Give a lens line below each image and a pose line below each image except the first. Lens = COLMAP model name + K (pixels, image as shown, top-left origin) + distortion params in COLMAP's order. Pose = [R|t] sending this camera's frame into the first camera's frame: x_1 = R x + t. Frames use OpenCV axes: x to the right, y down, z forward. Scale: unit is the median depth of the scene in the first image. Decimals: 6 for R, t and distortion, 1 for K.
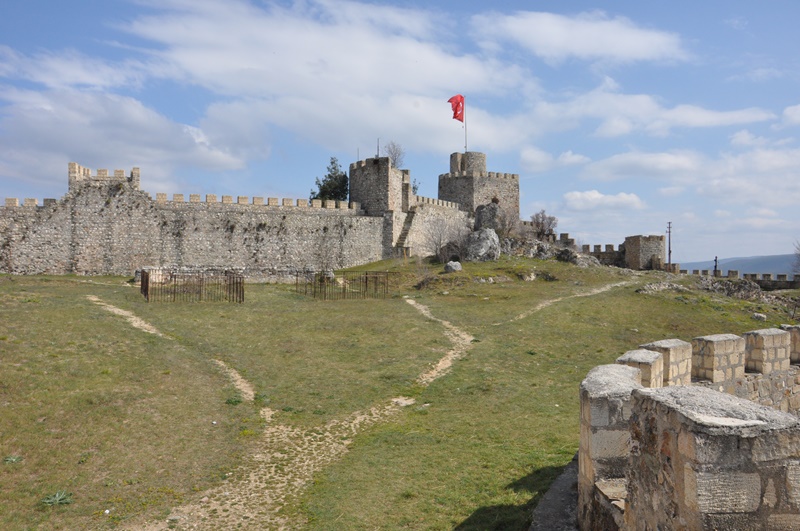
lens RADIAL K [[620.5, 0, 407.8], [0, 620.5, 255.5], [0, 0, 1]] dist [-0.152398, 0.111486]
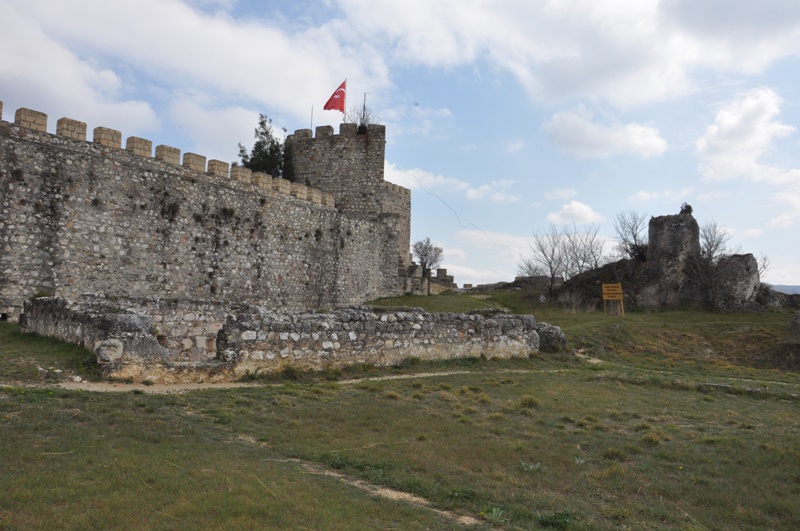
lens RADIAL K [[620.5, 0, 401.7], [0, 620.5, 238.1], [0, 0, 1]] dist [-0.152398, 0.111486]
pose [[0.863623, 0.081529, 0.497502, -0.348195], [-0.038066, 0.994565, -0.096906, 0.008476], [-0.502699, 0.064753, 0.862033, 0.543223]]
